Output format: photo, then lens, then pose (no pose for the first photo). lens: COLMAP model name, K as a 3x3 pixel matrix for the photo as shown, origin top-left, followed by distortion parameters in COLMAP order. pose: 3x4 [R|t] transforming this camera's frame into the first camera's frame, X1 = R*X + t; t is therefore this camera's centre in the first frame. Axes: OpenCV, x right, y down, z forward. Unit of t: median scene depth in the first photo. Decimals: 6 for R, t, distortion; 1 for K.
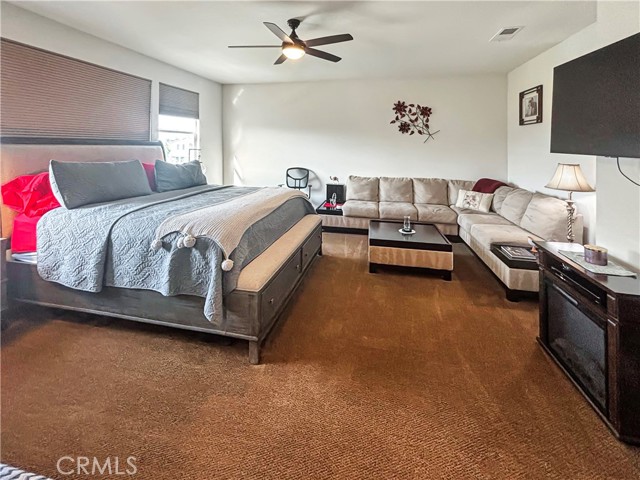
lens RADIAL K [[276.6, 0, 319.7], [0, 276.6, 230.4], [0, 0, 1]] dist [0.002512, 0.000178]
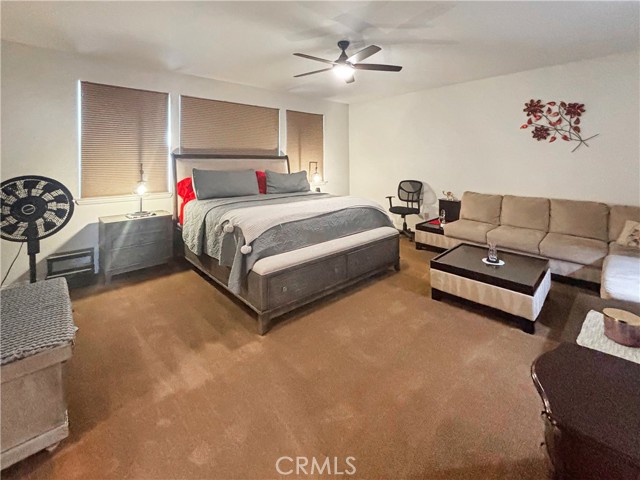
lens RADIAL K [[272.7, 0, 320.0], [0, 272.7, 240.0], [0, 0, 1]] dist [-0.001280, -0.000140]
pose [[0.831483, 0.149607, -0.535027, 0.254416], [-0.153954, 0.987391, 0.036839, -0.008187], [0.533792, 0.051738, 0.844032, 0.042019]]
